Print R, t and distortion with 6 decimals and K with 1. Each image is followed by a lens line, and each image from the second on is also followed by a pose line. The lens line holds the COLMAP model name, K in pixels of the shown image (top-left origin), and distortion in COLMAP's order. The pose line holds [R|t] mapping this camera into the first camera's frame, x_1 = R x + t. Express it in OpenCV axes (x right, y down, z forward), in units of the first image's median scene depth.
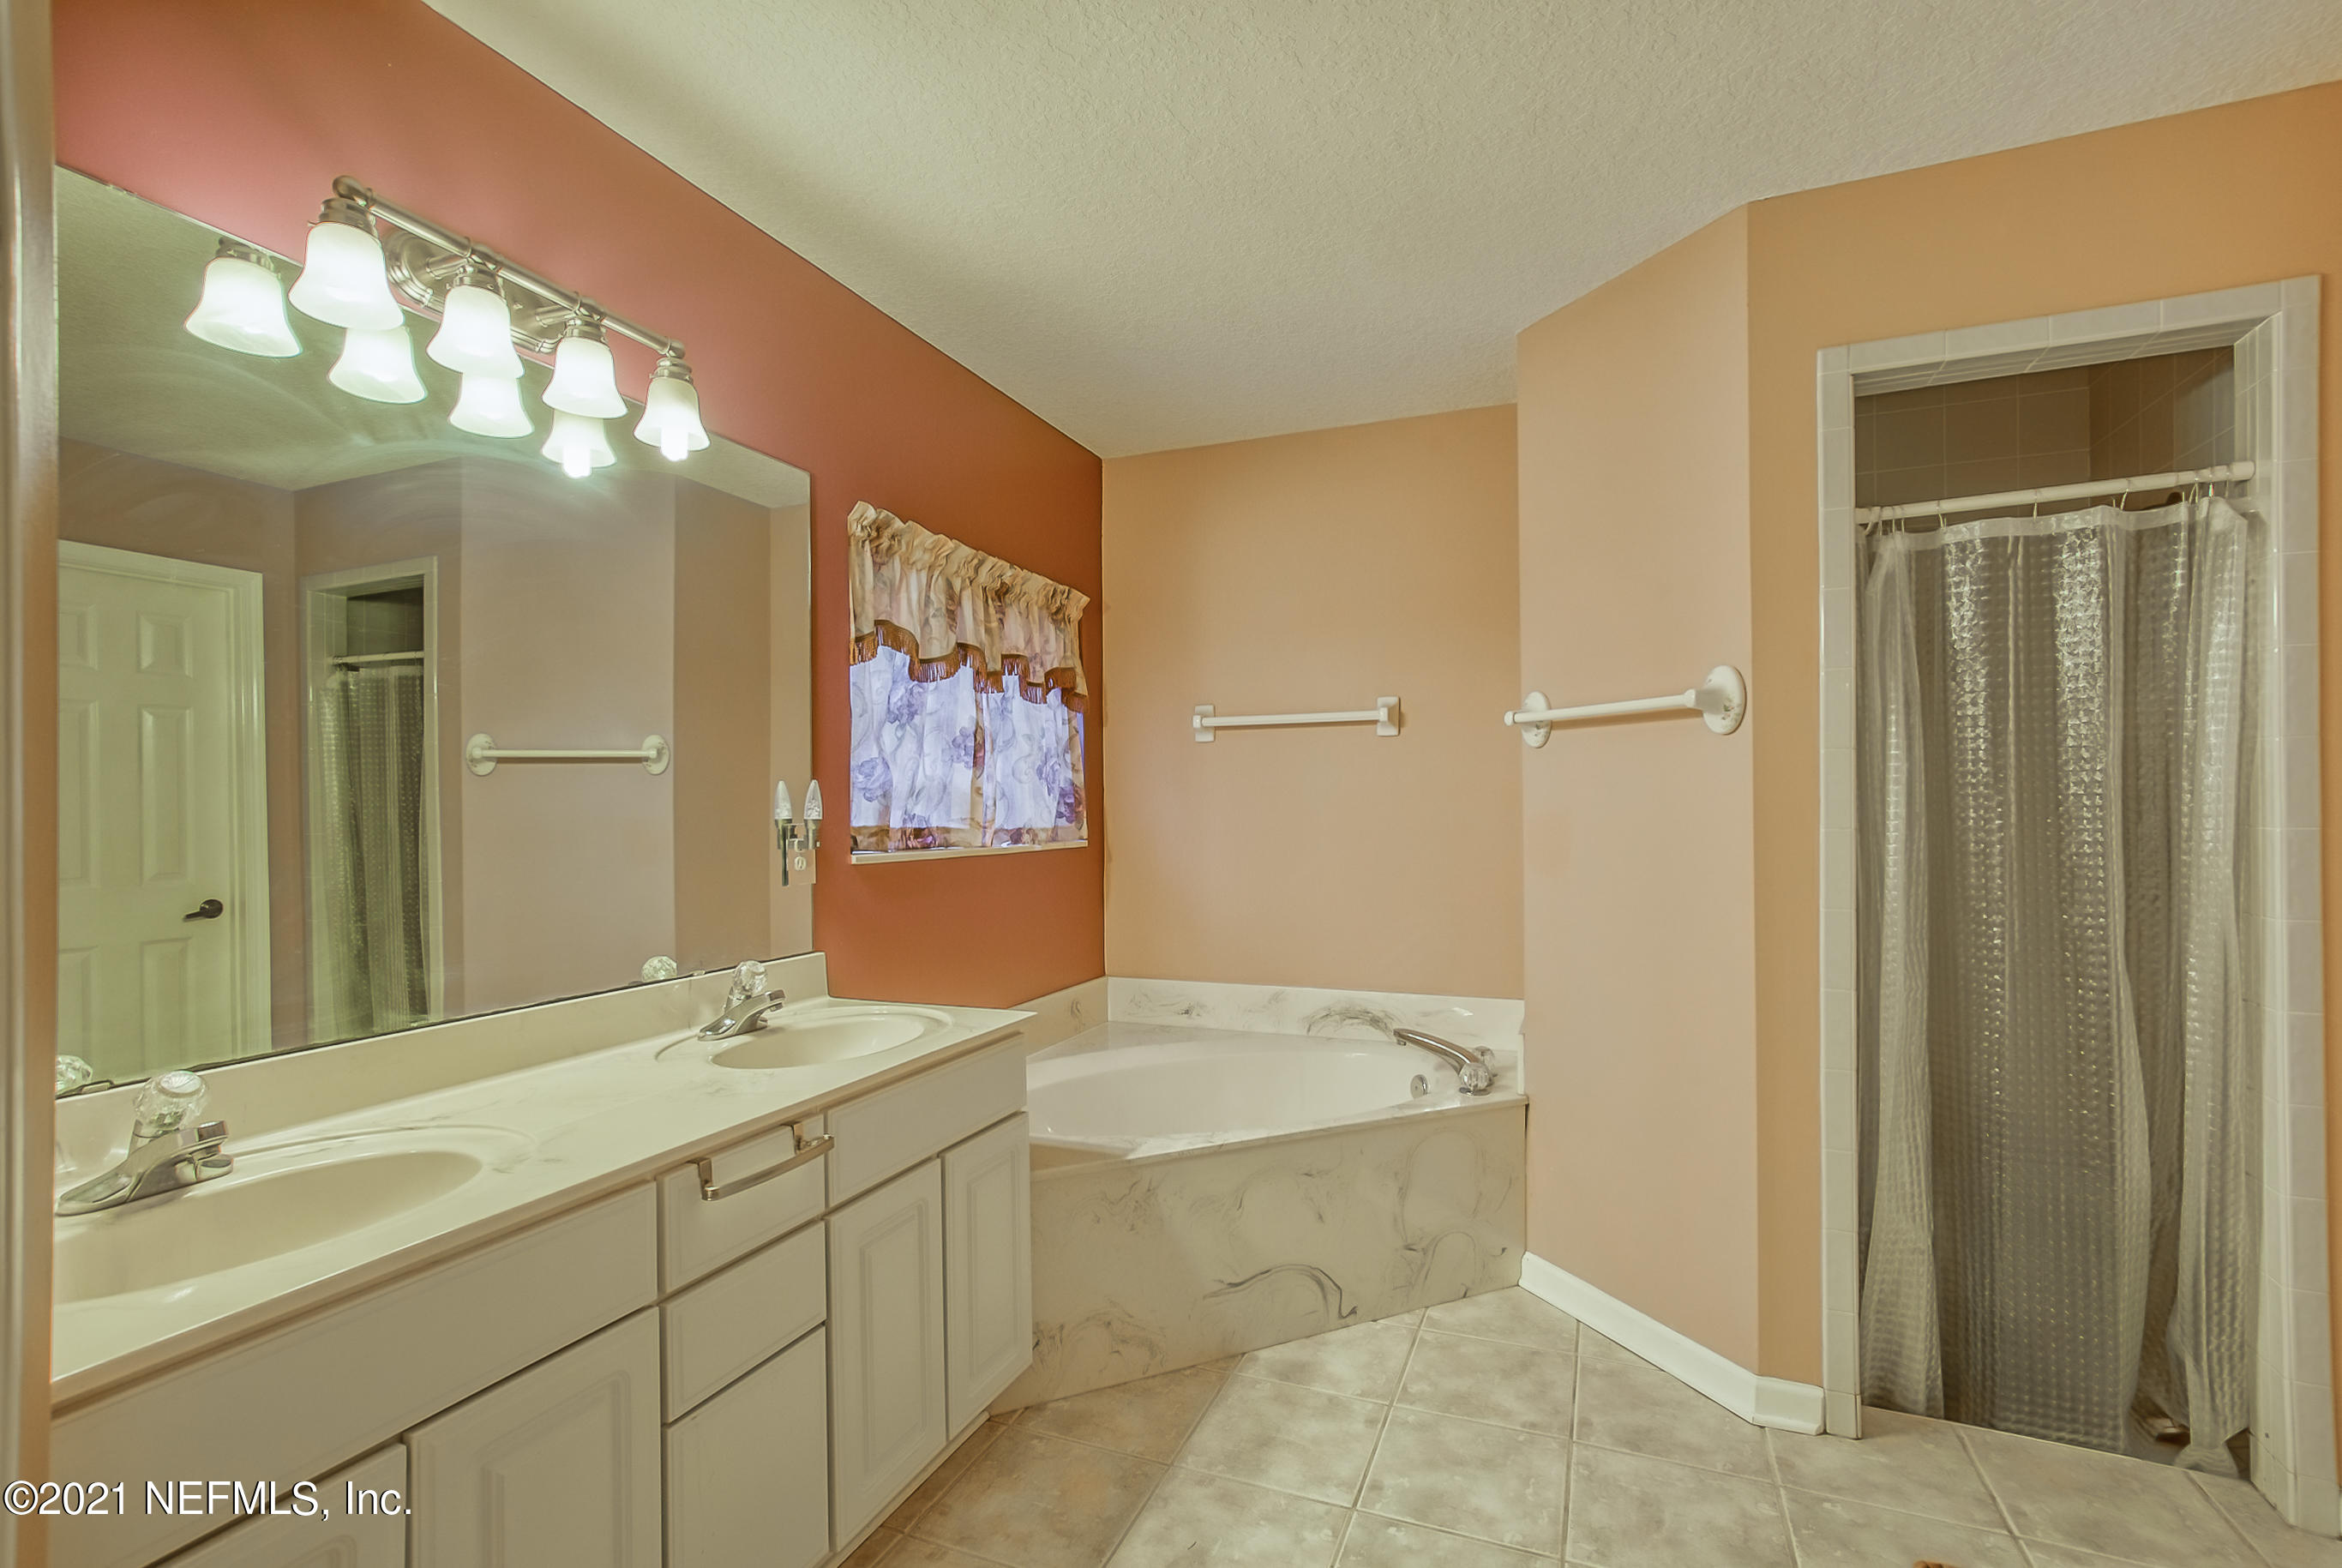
lens RADIAL K [[1053.5, 0, 1172.4], [0, 1053.5, 795.4], [0, 0, 1]] dist [-0.008265, 0.003981]
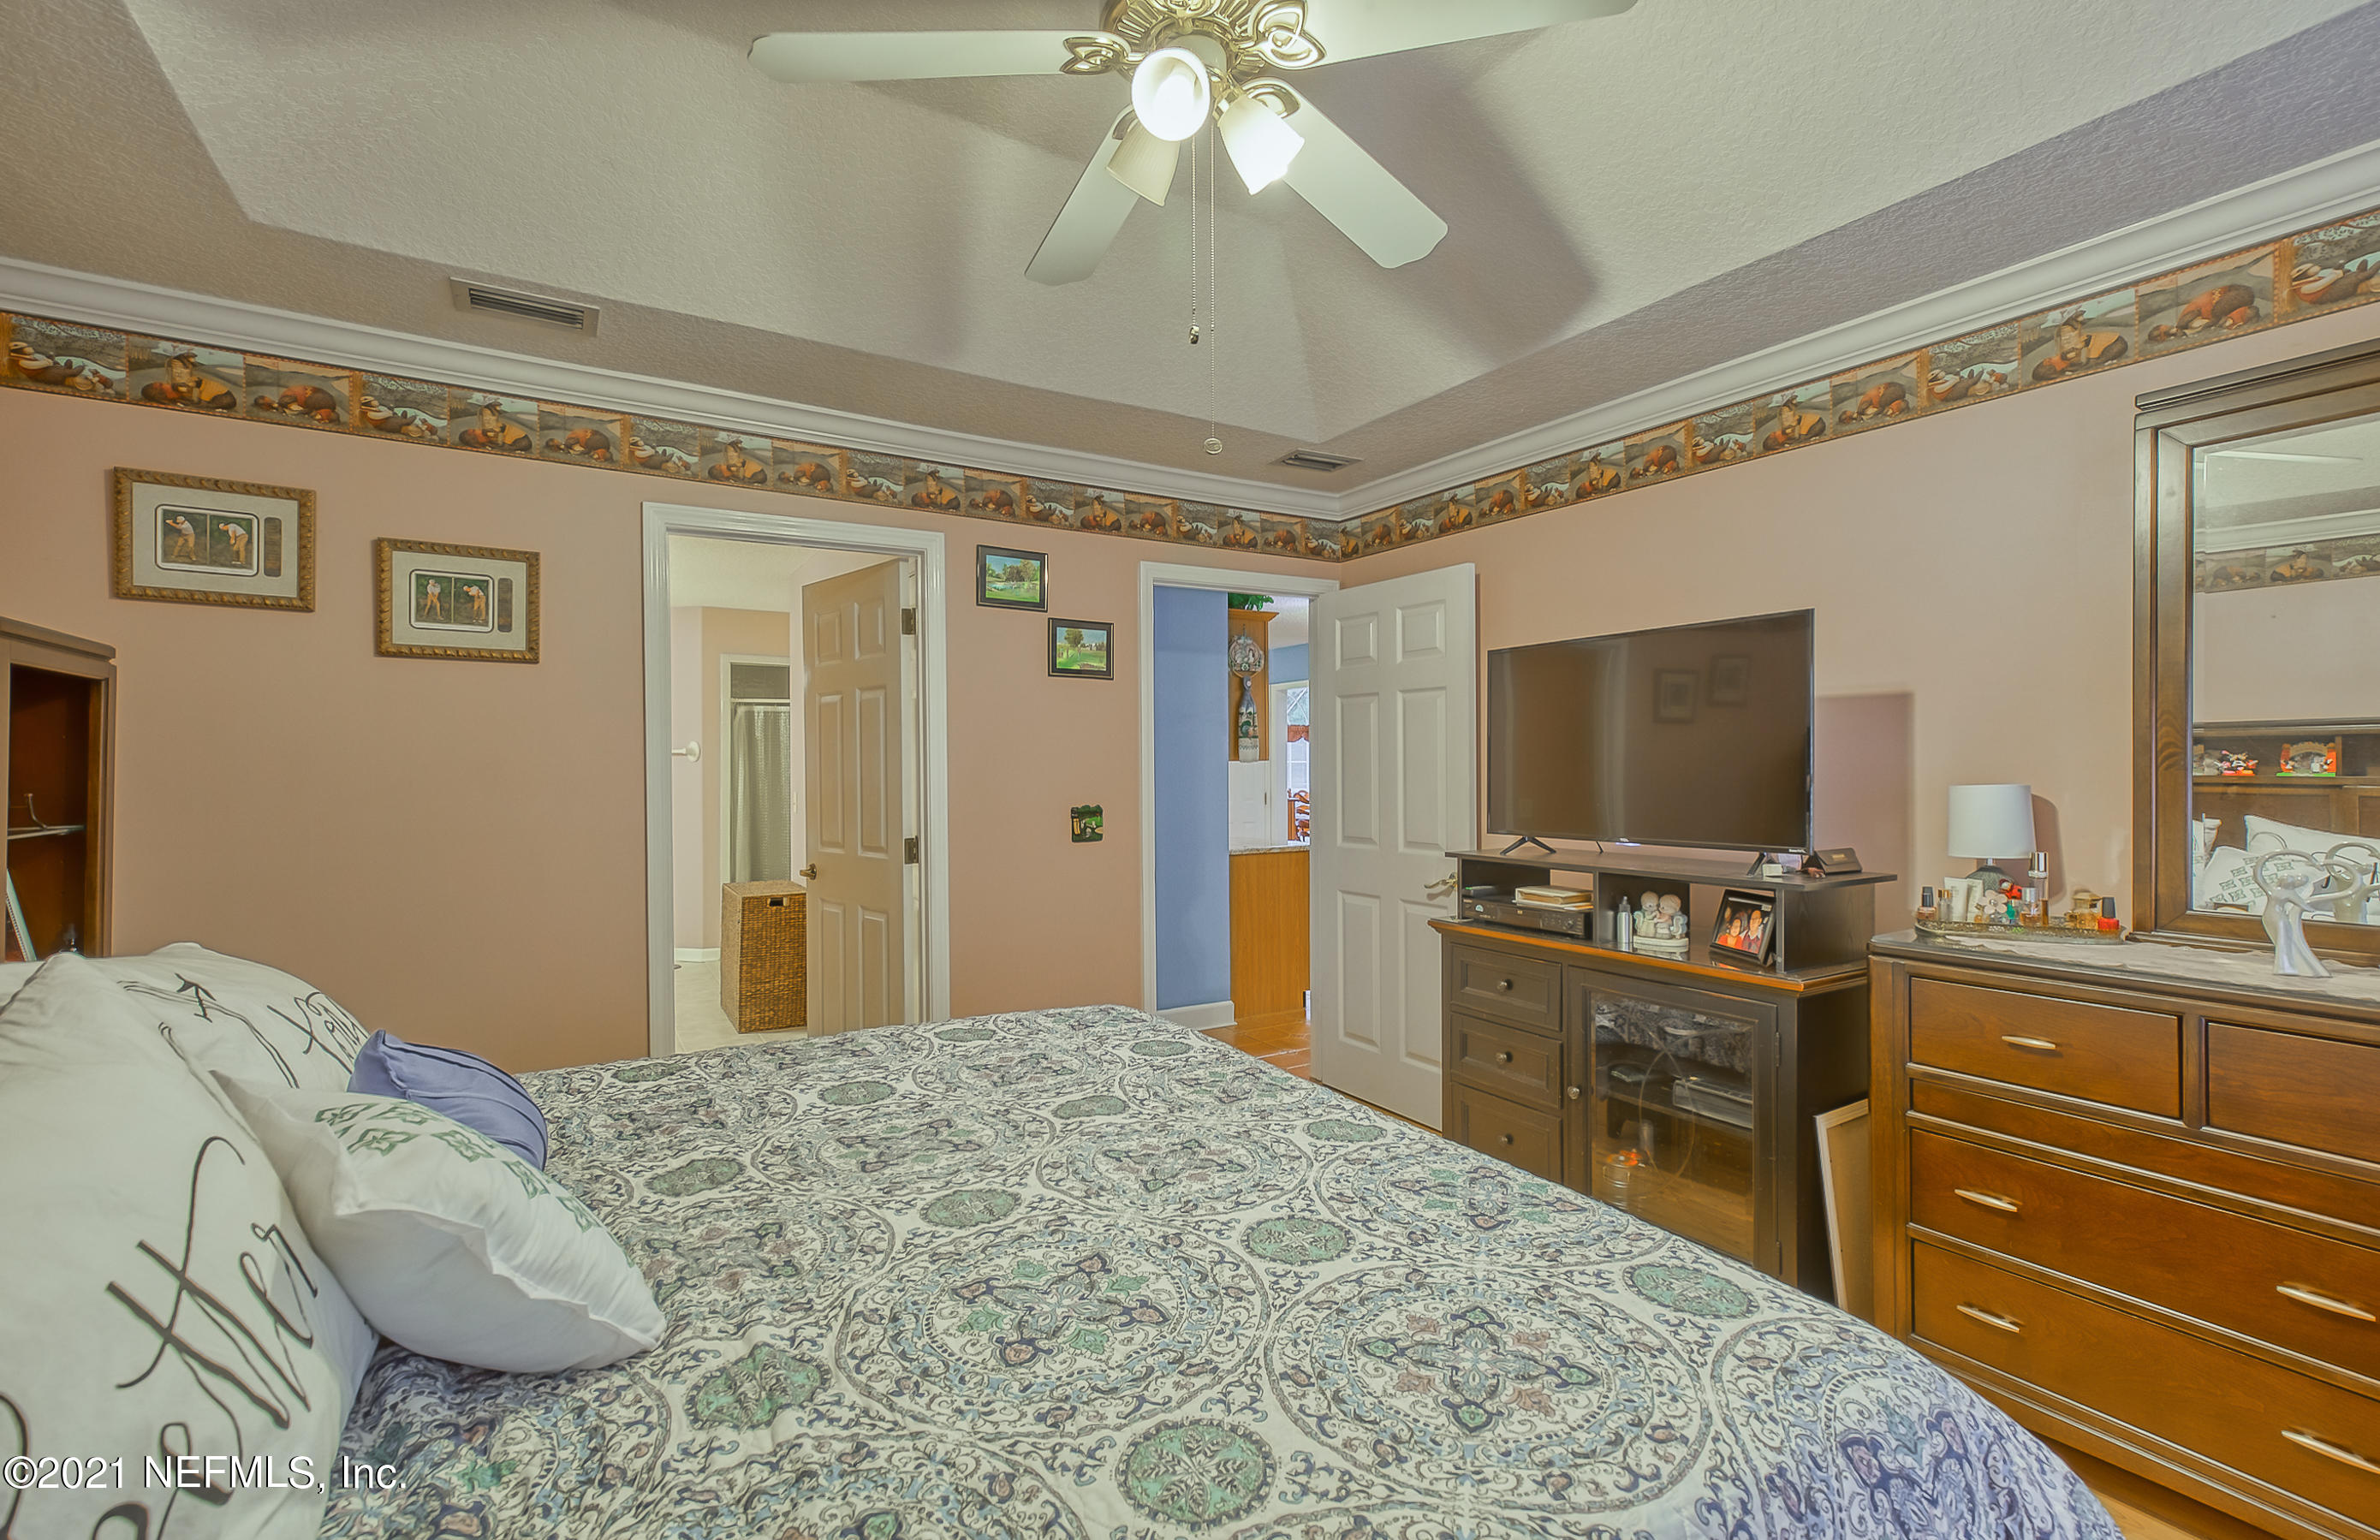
lens RADIAL K [[1040.6, 0, 1191.3], [0, 1040.6, 769.1], [0, 0, 1]] dist [-0.007388, 0.004959]
pose [[0.577090, 0.002290, 0.816677, -1.278762], [-0.001959, 0.999997, -0.001420, -0.035502], [-0.816678, -0.000781, 0.577093, -2.228516]]
